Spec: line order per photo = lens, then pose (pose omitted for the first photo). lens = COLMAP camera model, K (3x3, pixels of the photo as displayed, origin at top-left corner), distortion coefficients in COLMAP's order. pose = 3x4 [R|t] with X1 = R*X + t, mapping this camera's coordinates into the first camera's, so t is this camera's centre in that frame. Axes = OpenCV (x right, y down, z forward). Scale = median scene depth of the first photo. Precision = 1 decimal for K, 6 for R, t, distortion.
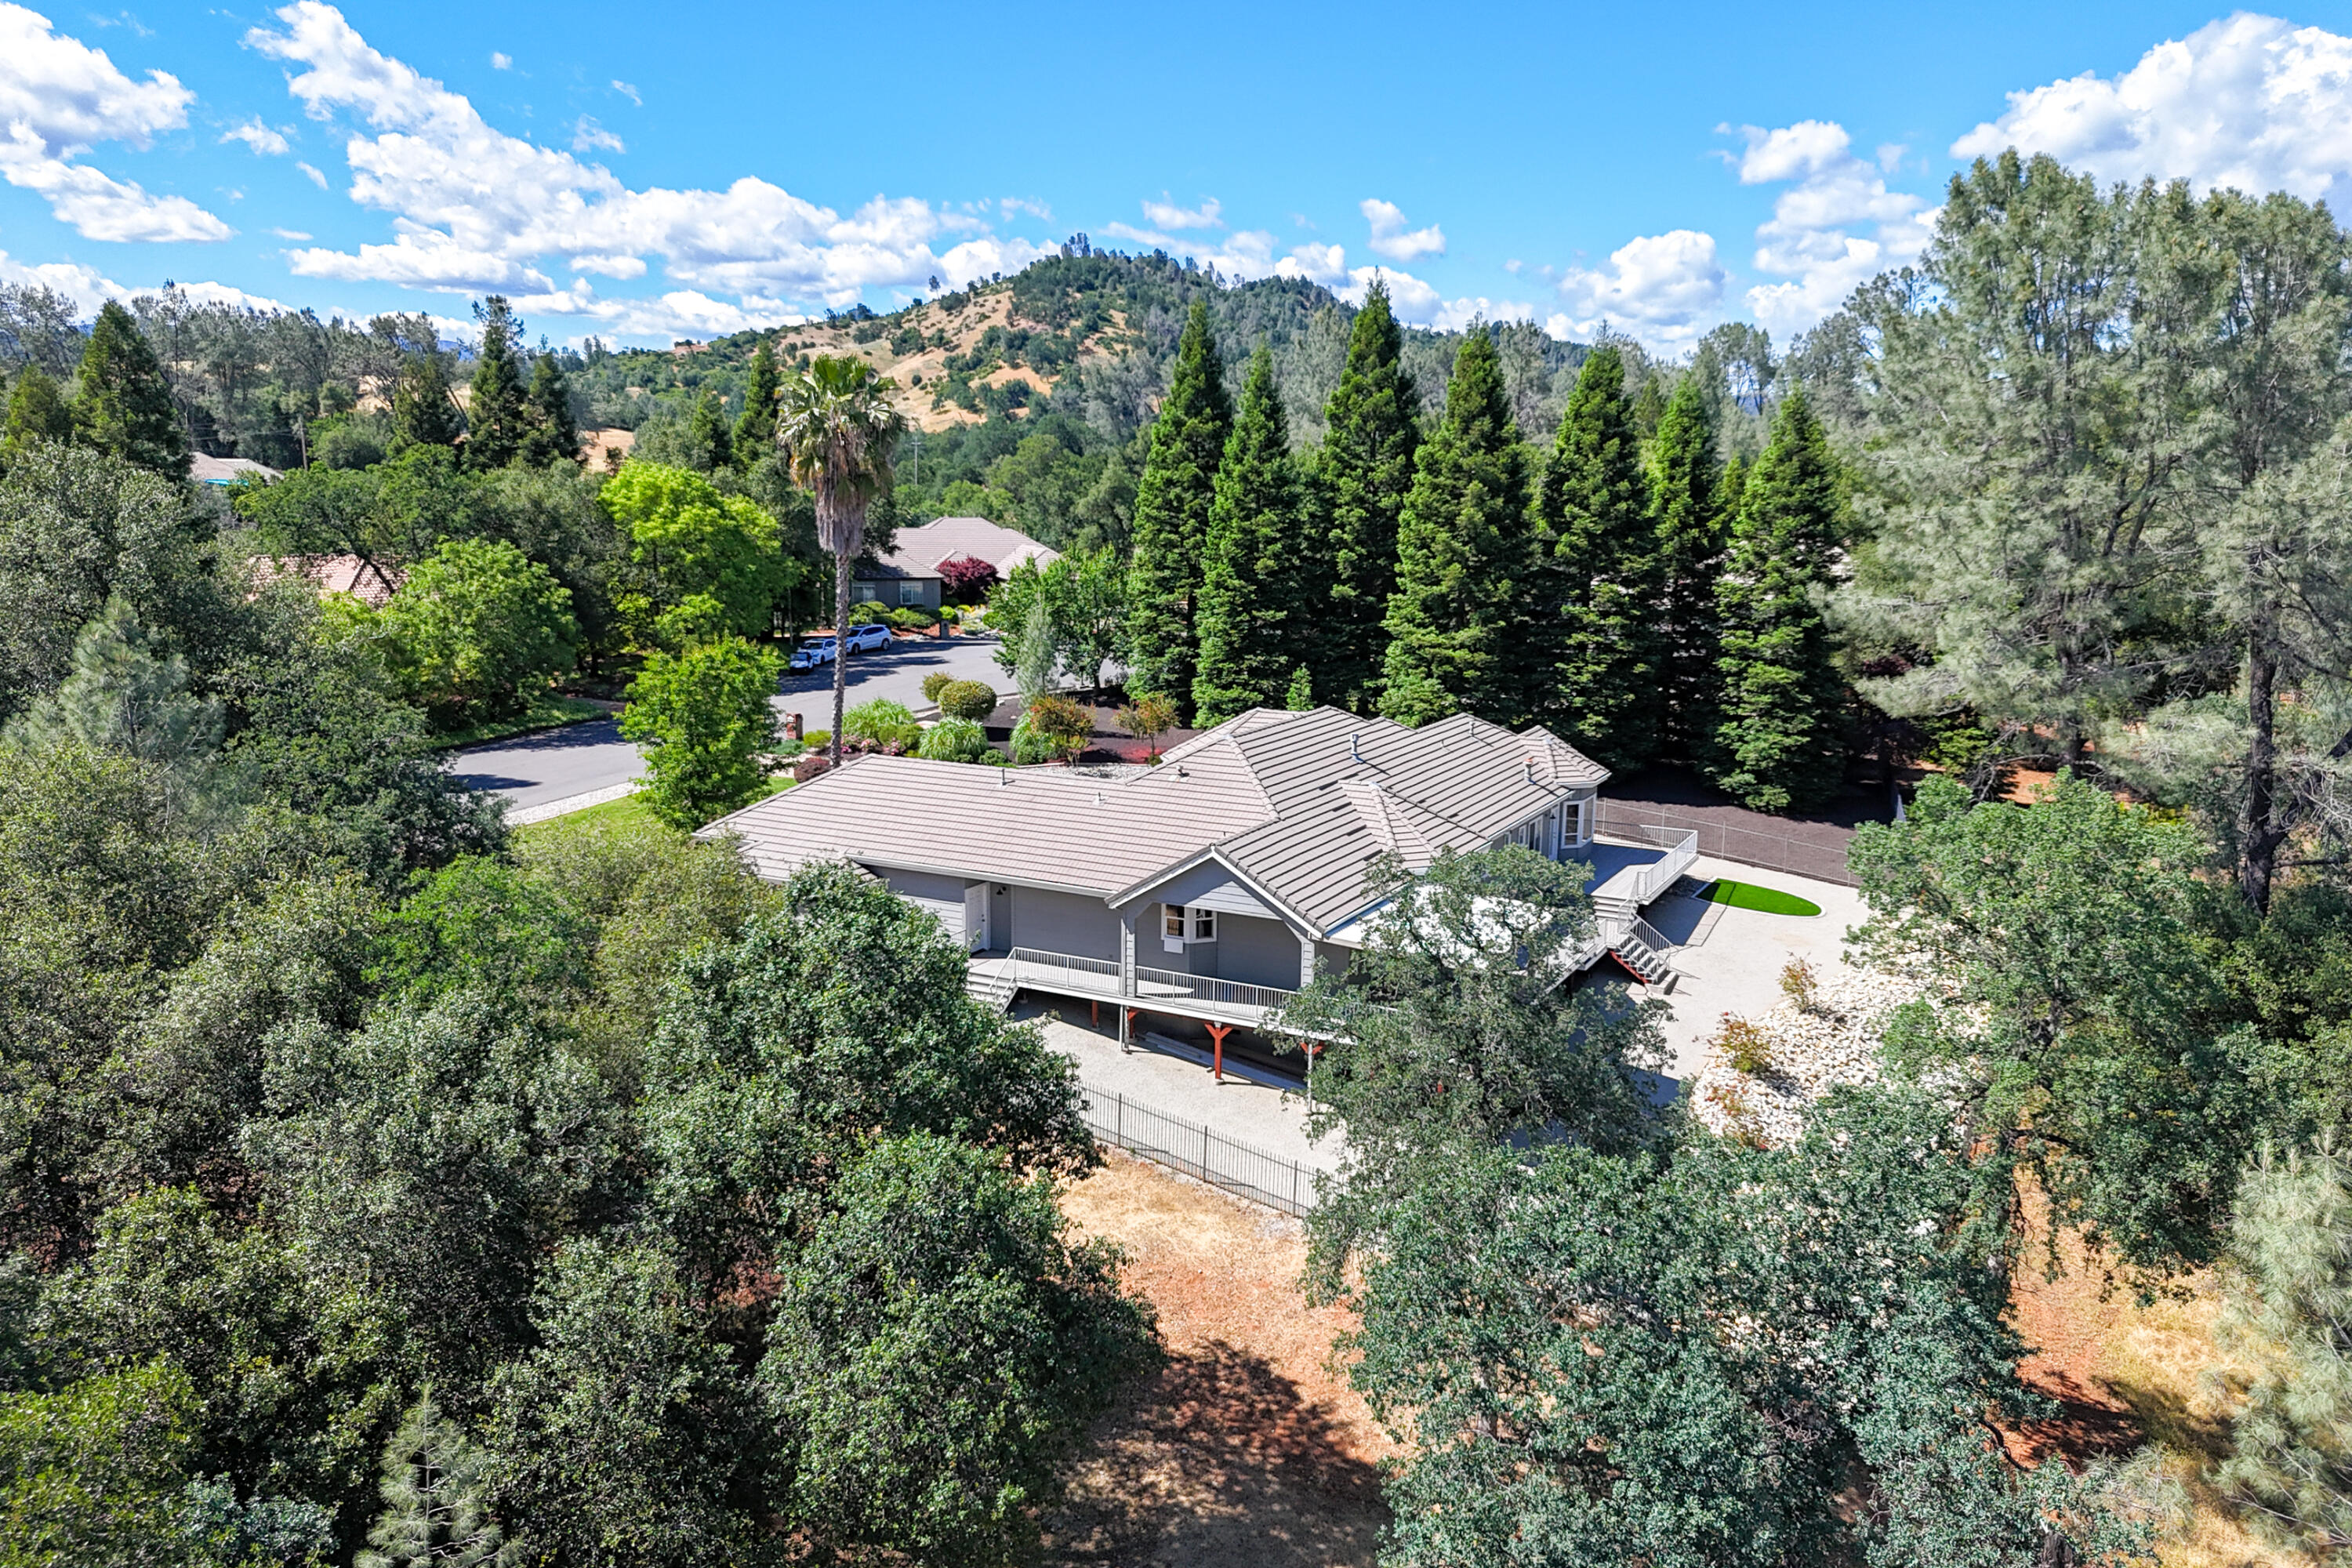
lens RADIAL K [[1679.8, 0, 1175.4], [0, 1679.8, 842.1], [0, 0, 1]] dist [0.092416, -0.183196]
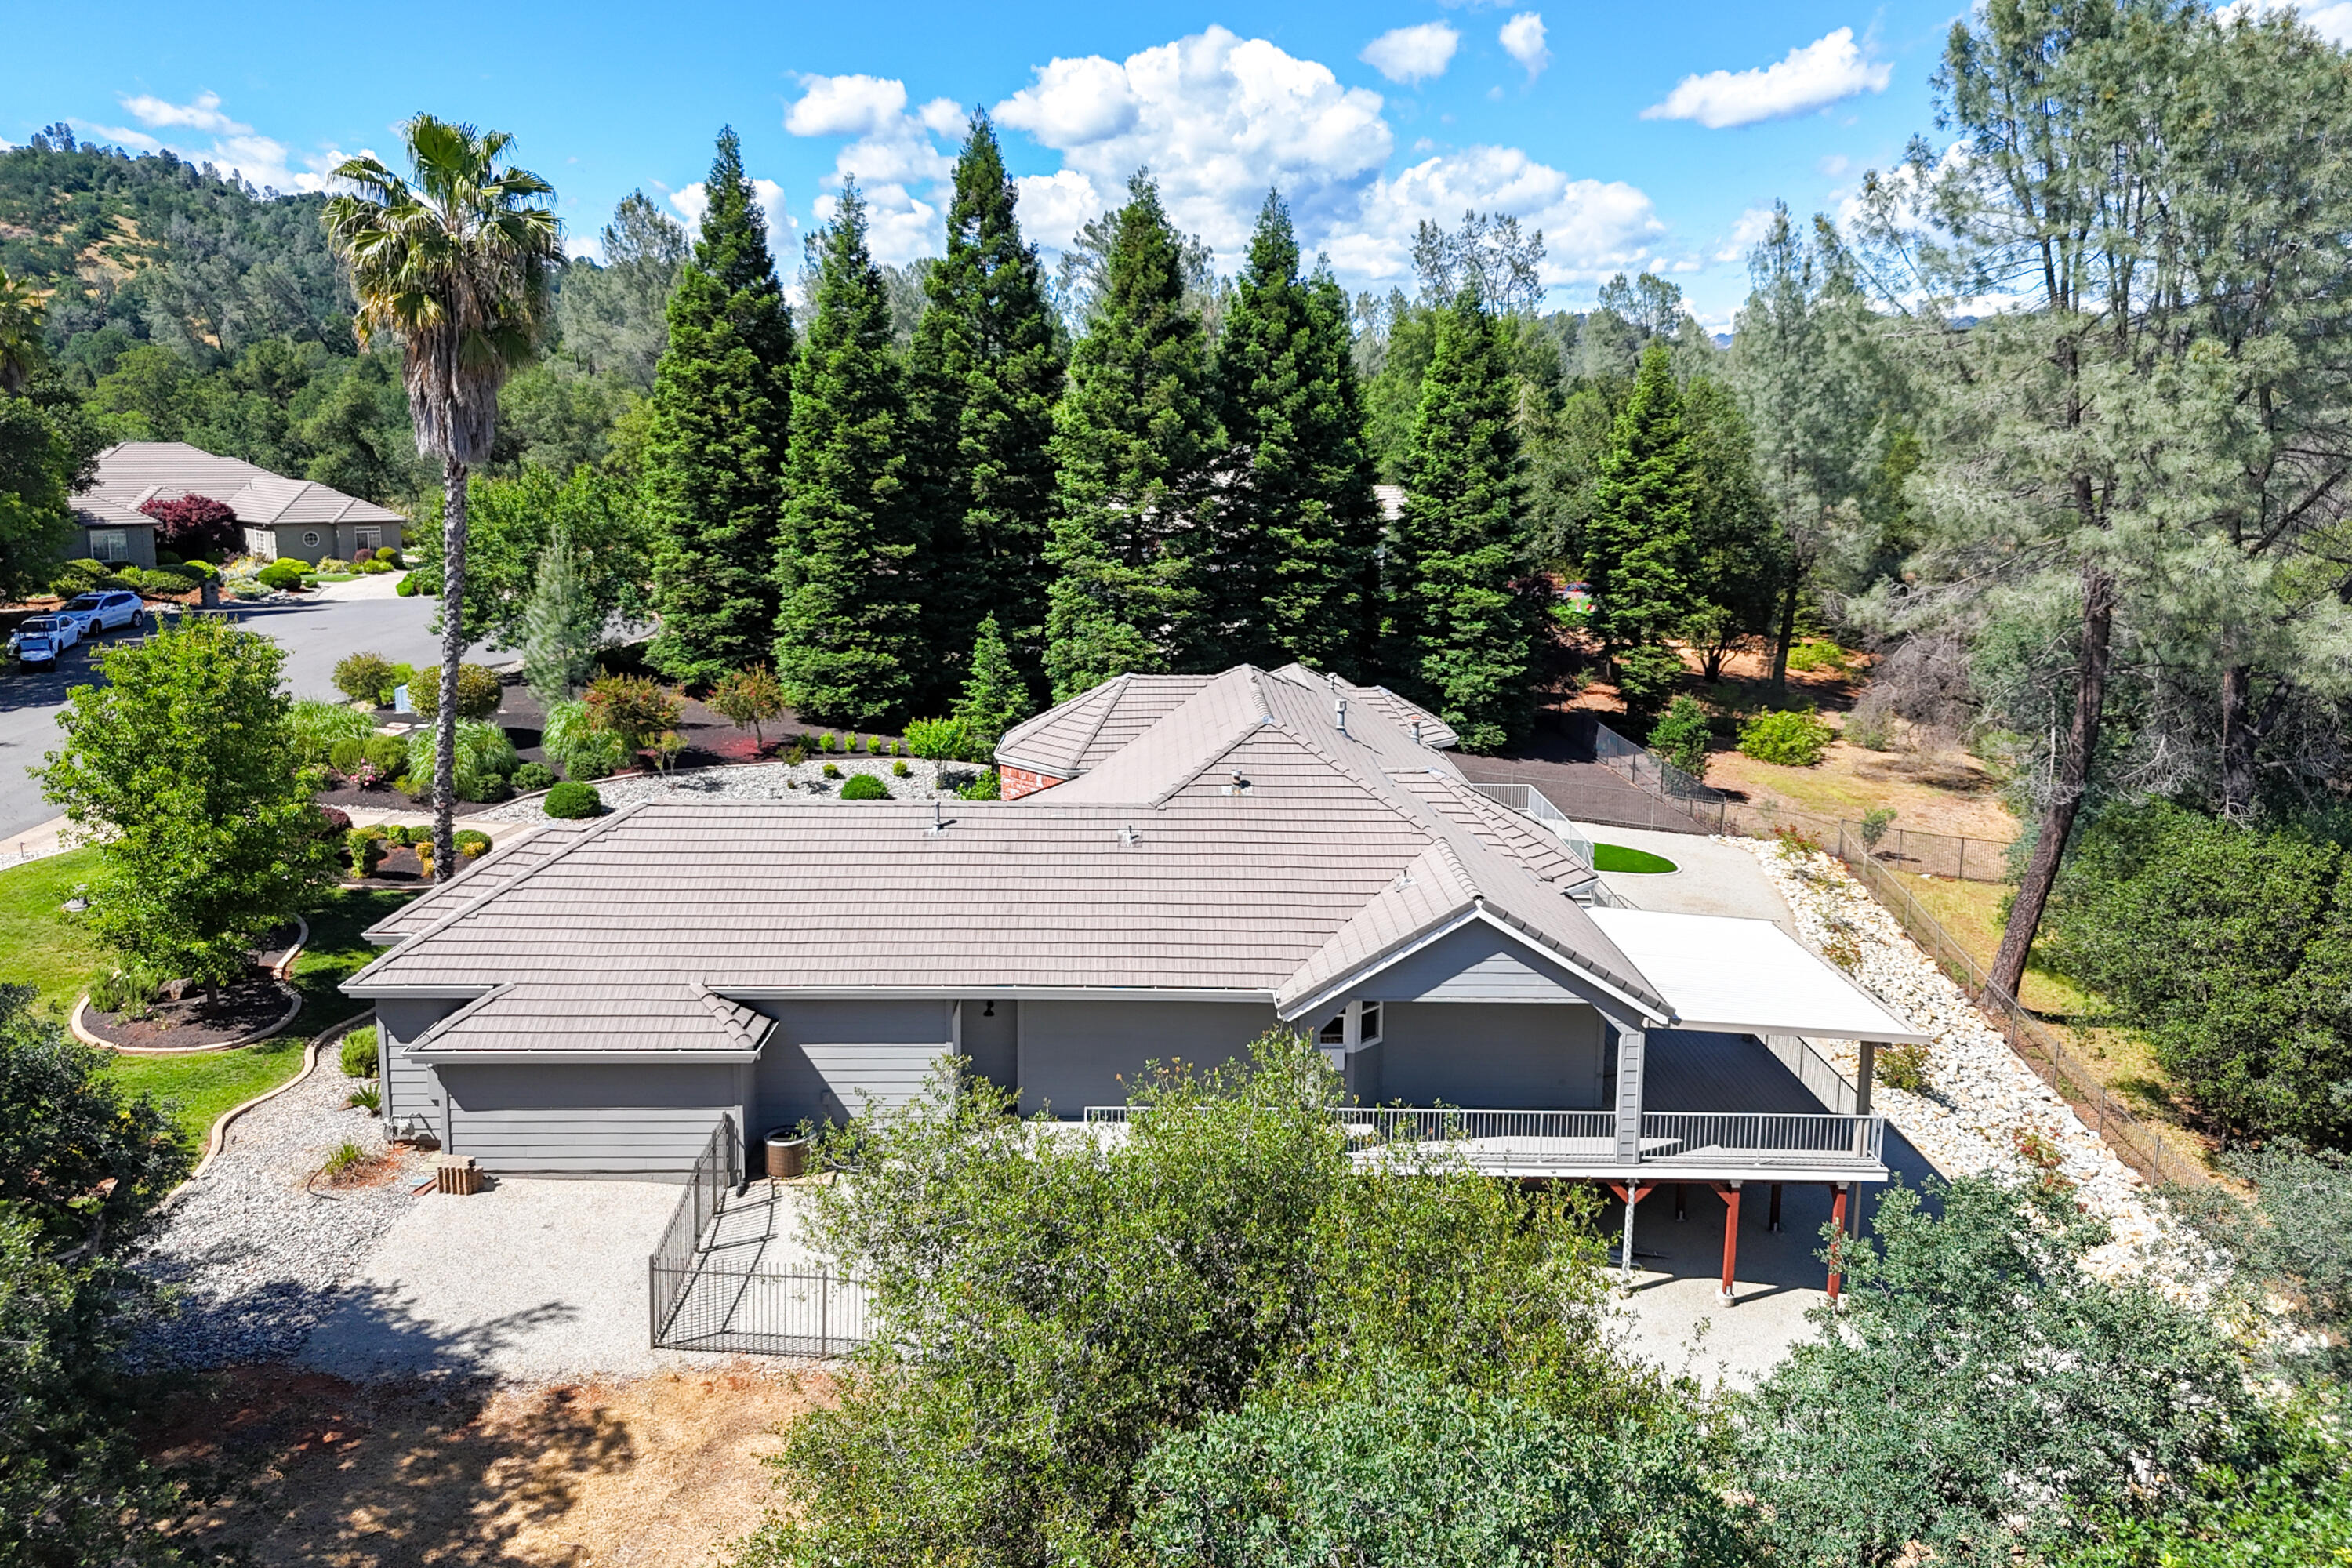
lens RADIAL K [[1695.6, 0, 1164.0], [0, 1695.6, 748.5], [0, 0, 1]] dist [0.046331, -0.041897]
pose [[0.875327, -0.088910, 0.475286, -0.218873], [0.099312, 0.995051, 0.003240, -0.039258], [-0.473222, 0.044365, 0.879825, 0.292573]]
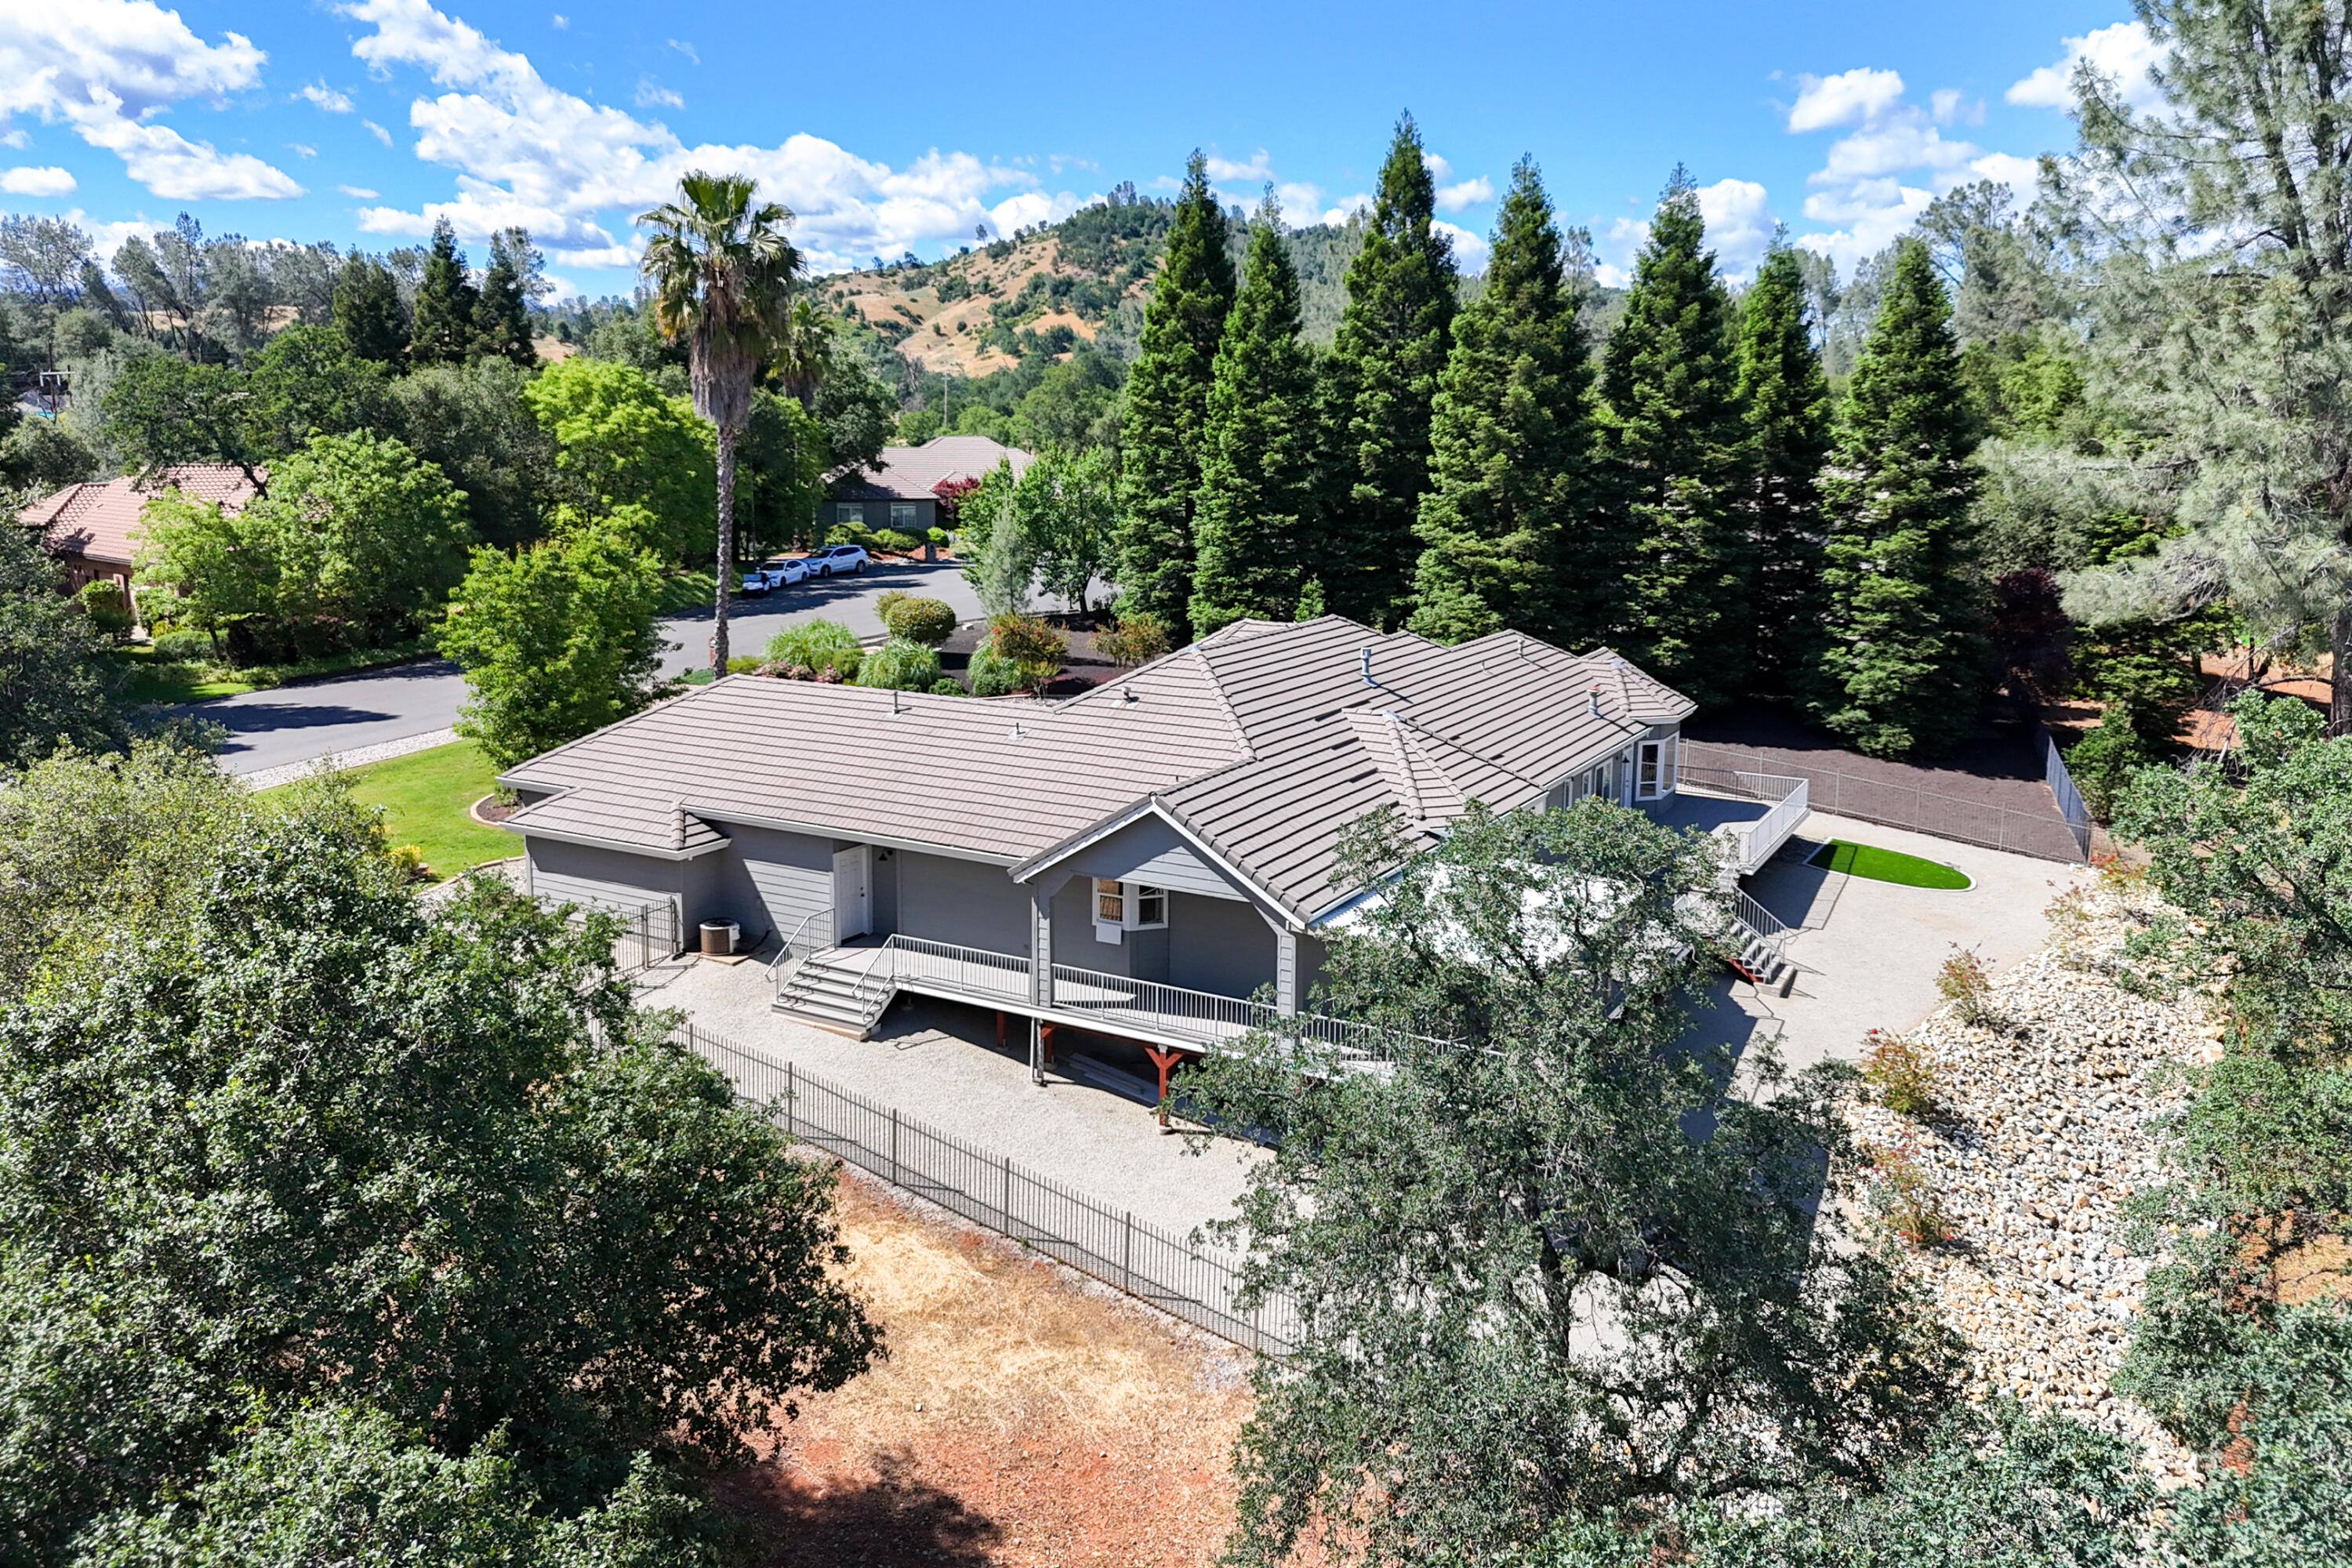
lens RADIAL K [[1691.5, 0, 1180.7], [0, 1691.5, 724.3], [0, 0, 1]] dist [0.071696, -0.105250]
pose [[0.999702, 0.003210, -0.024203, 0.029951], [-0.004138, 0.999254, -0.038396, -0.000403], [0.024062, 0.038484, 0.998969, 0.169204]]
